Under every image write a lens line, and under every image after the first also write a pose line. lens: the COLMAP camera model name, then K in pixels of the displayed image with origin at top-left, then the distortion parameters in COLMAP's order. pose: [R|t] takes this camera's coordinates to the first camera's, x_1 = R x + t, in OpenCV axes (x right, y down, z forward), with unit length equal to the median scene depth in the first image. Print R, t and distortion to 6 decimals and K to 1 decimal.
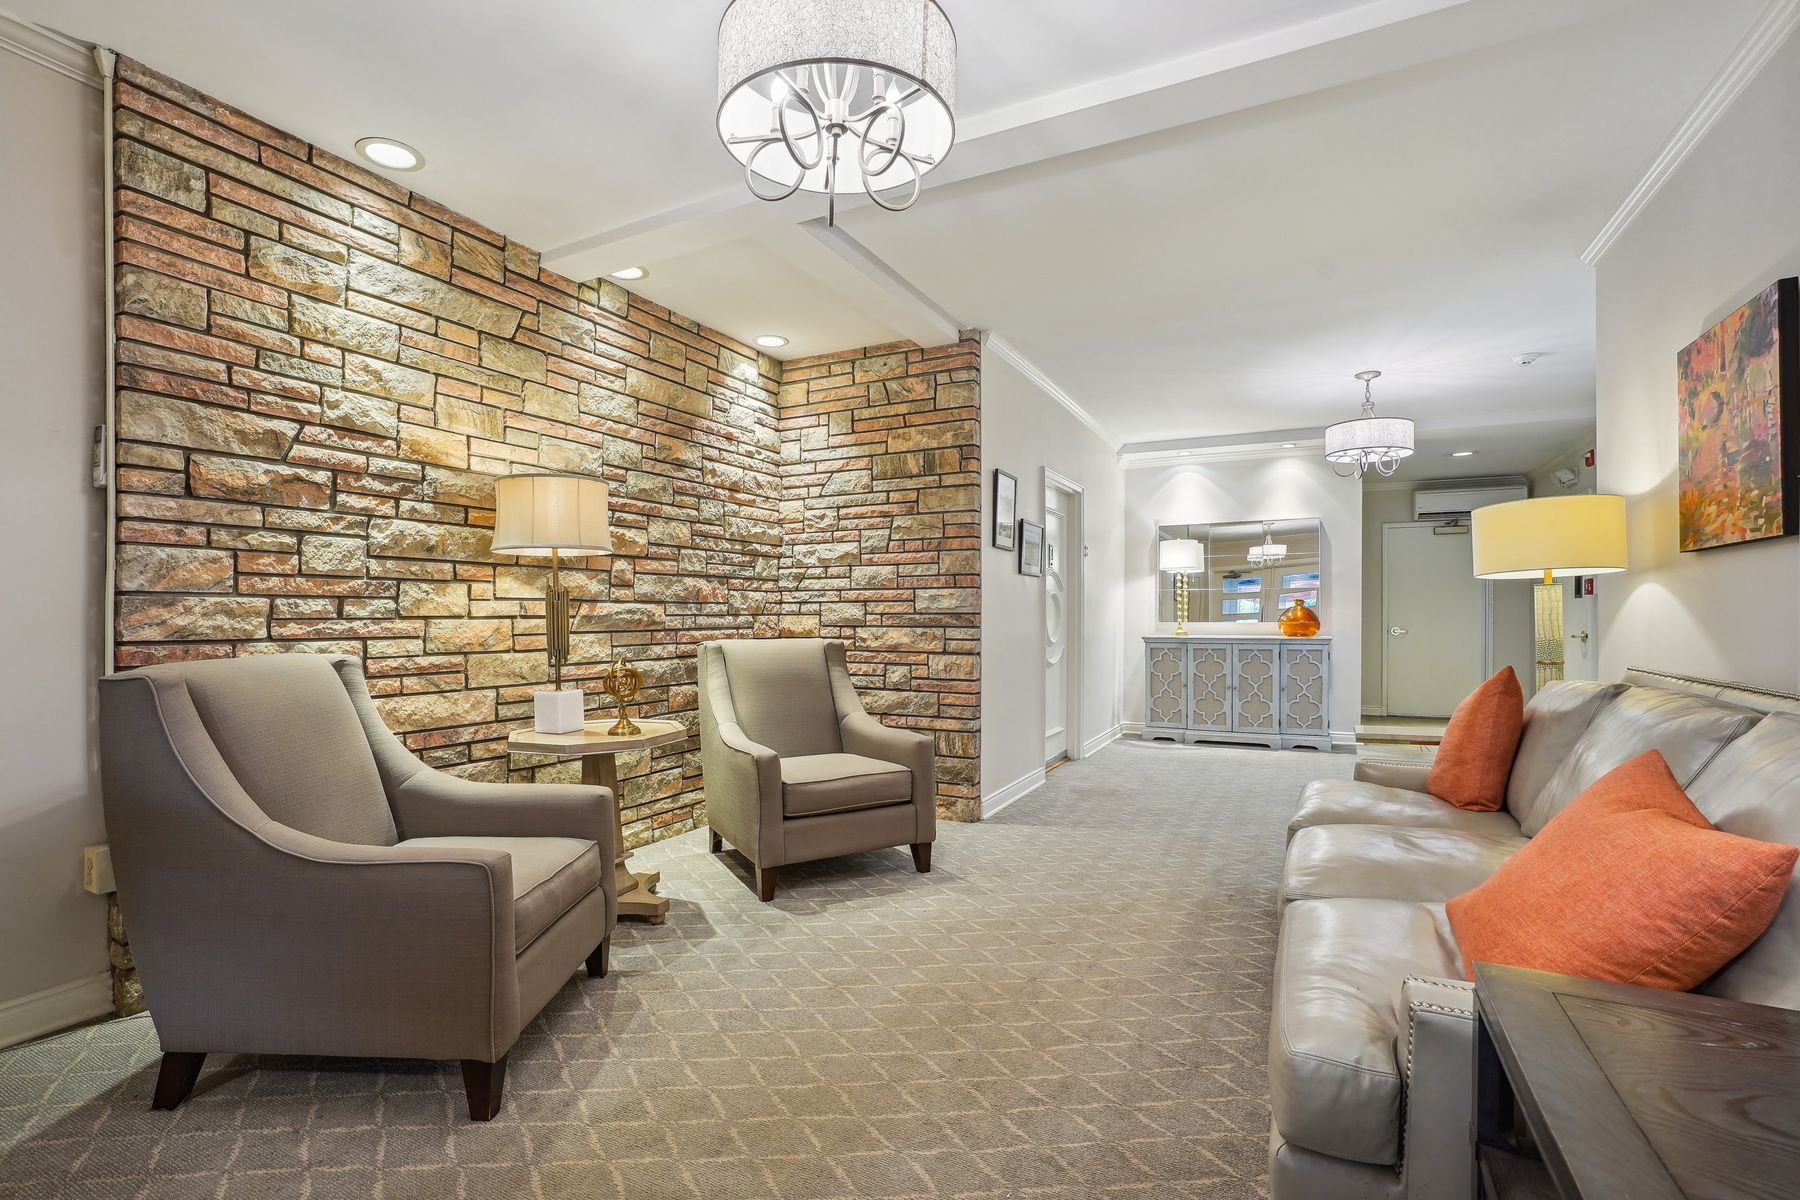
lens RADIAL K [[825.3, 0, 895.4], [0, 825.3, 622.4], [0, 0, 1]] dist [-0.063694, 0.030886]
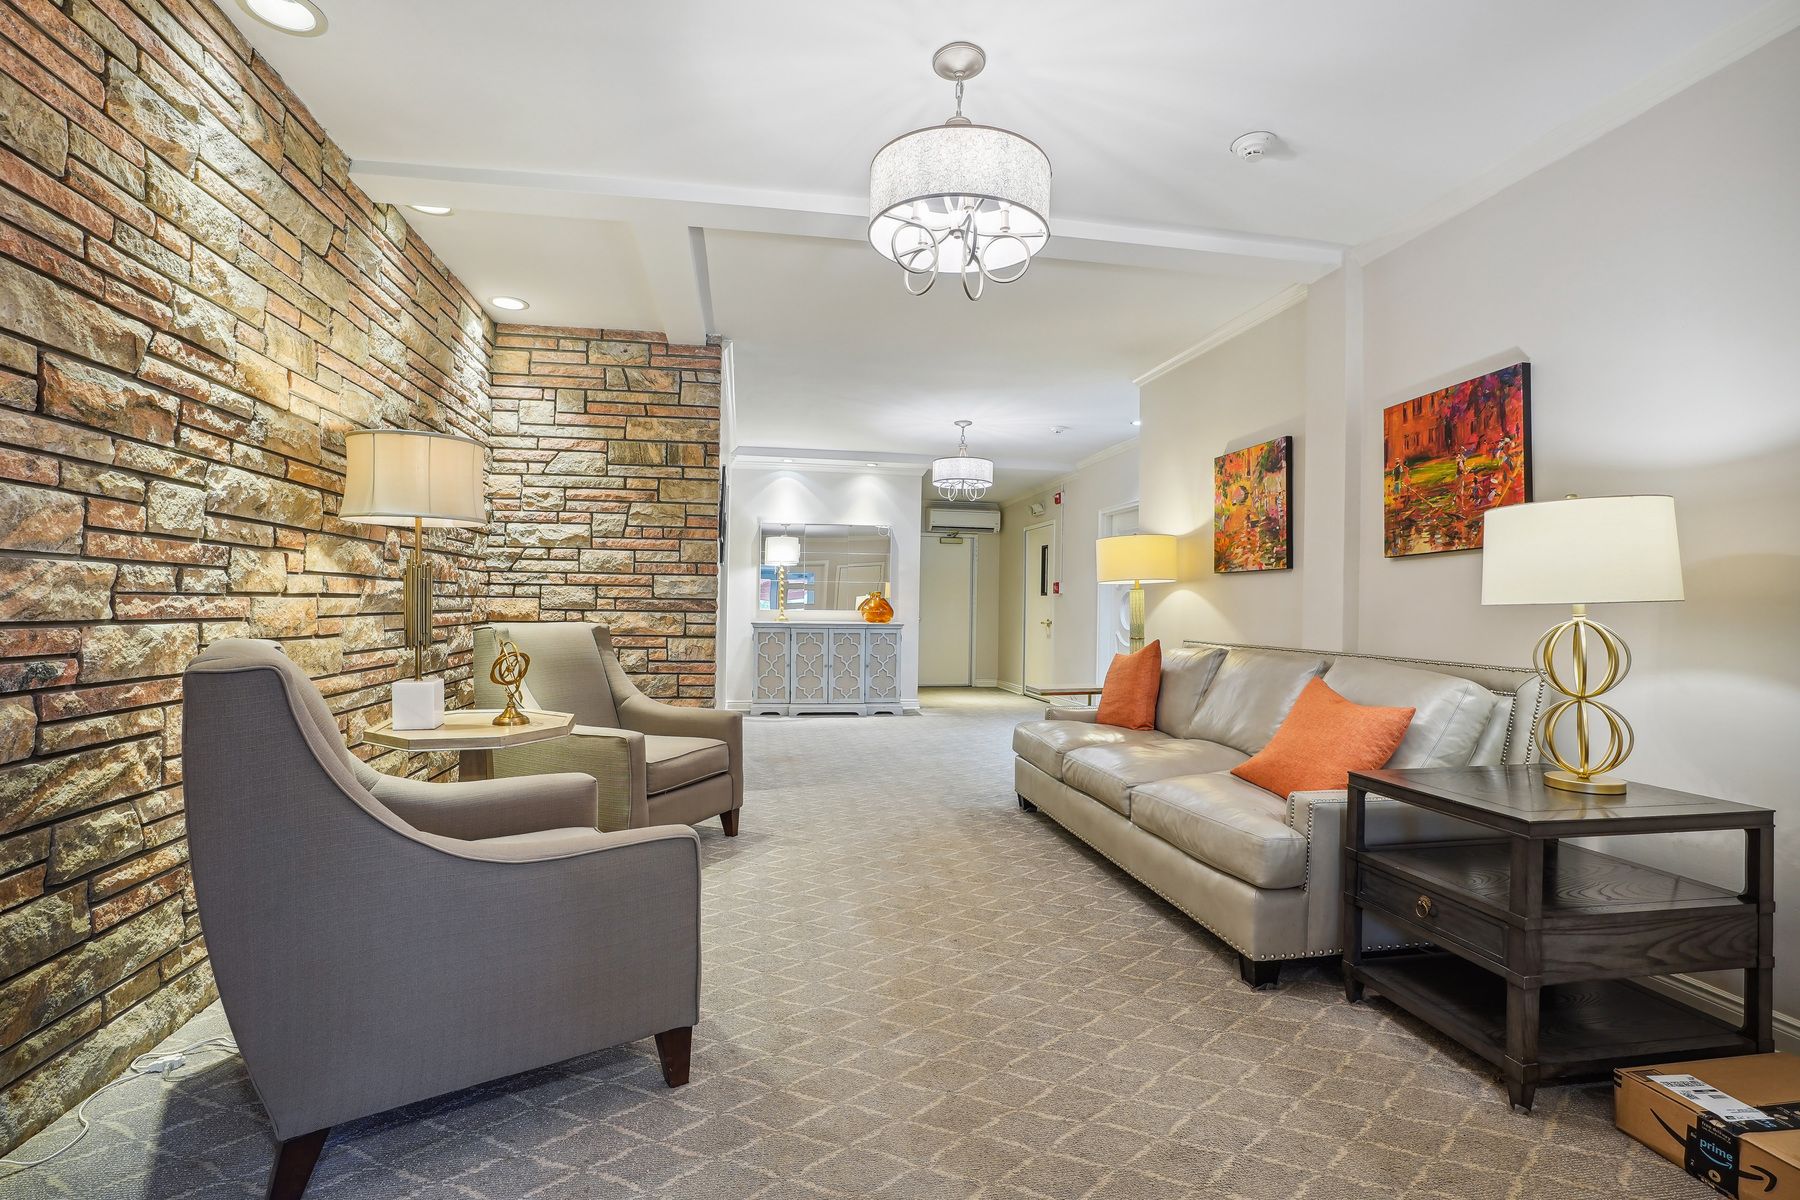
lens RADIAL K [[823.3, 0, 890.7], [0, 823.3, 608.0], [0, 0, 1]] dist [-0.058860, 0.027091]
pose [[0.798930, 0.012080, 0.601303, -0.540790], [-0.011177, 0.999924, -0.005238, 0.004725], [-0.601320, -0.002536, 0.799004, 0.004136]]
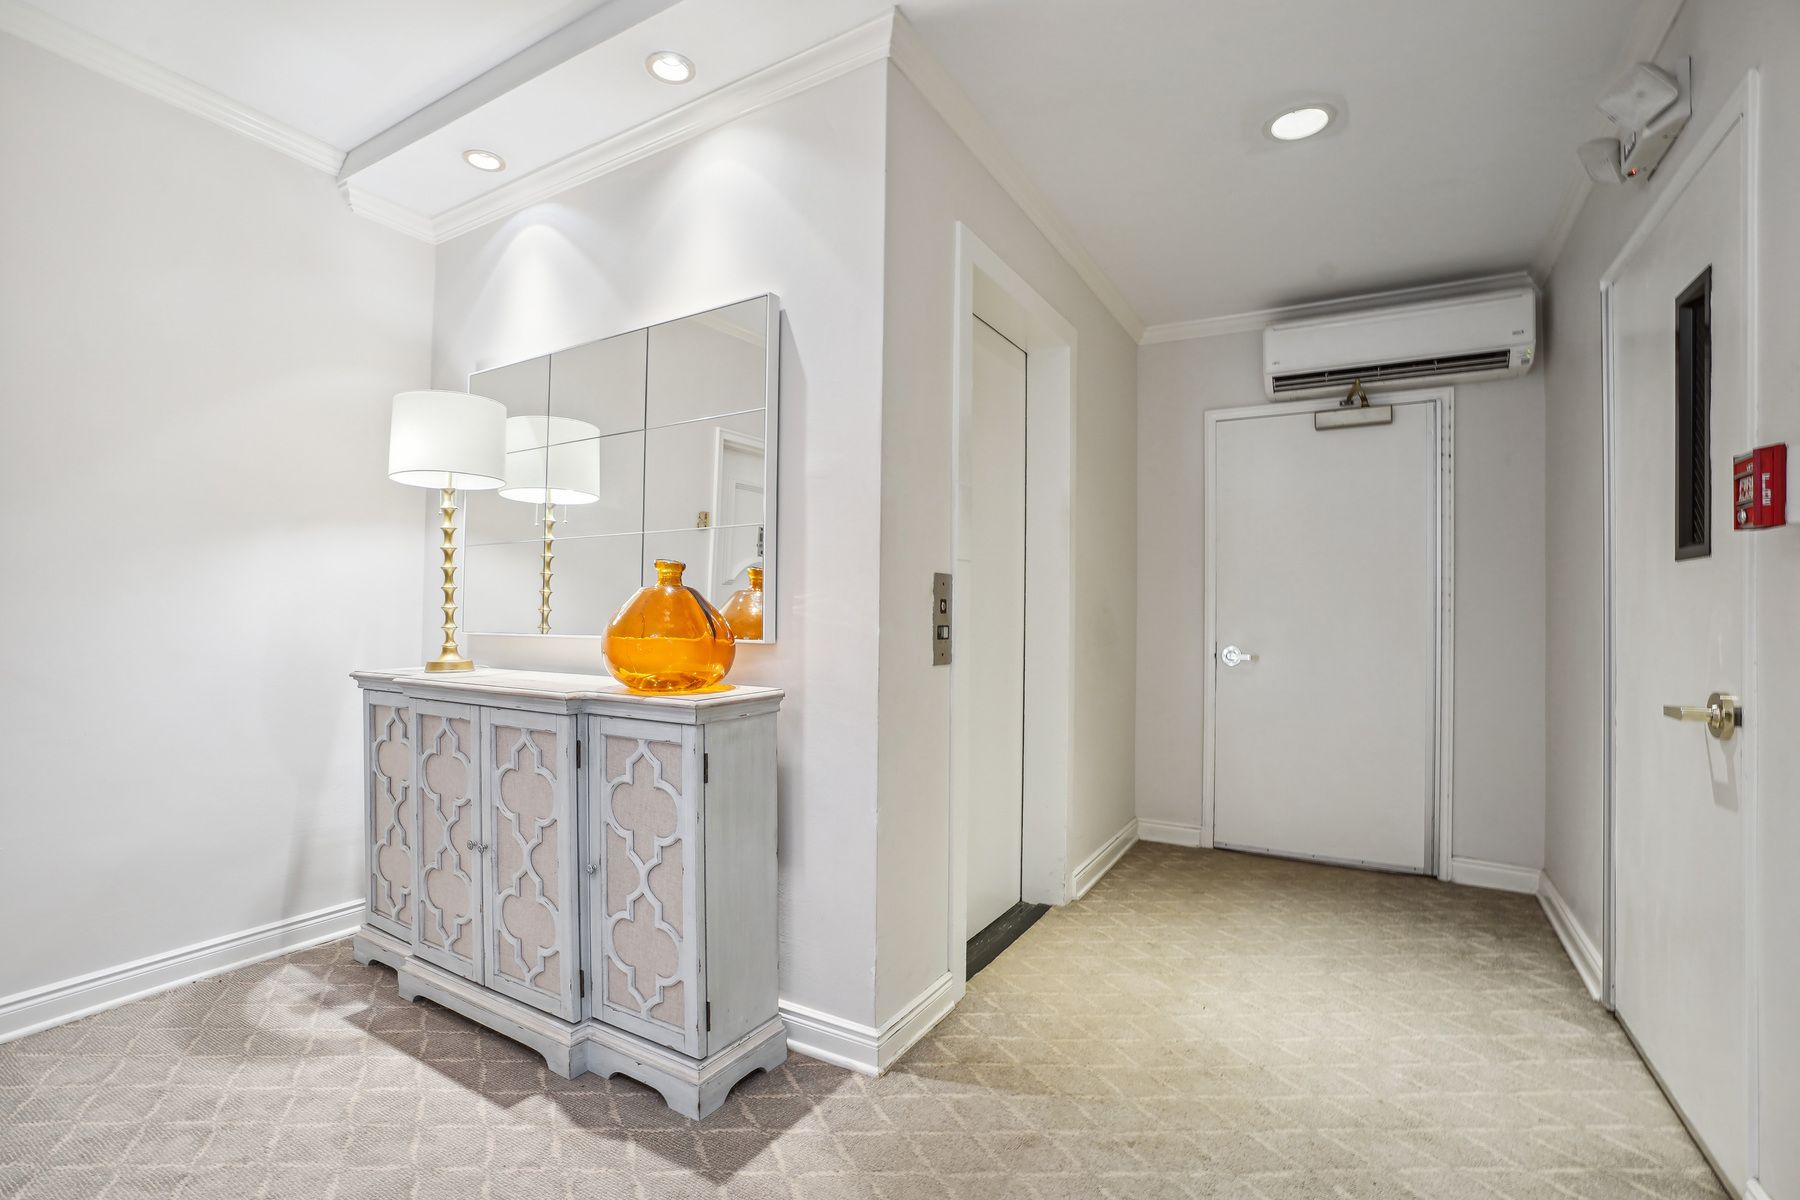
lens RADIAL K [[823.3, 0, 890.7], [0, 823.3, 608.0], [0, 0, 1]] dist [-0.058860, 0.027091]
pose [[0.997060, 0.010612, -0.075884, 1.407069], [-0.012164, 0.999726, -0.020019, -0.016532], [0.075651, 0.020883, 0.996916, 1.661356]]
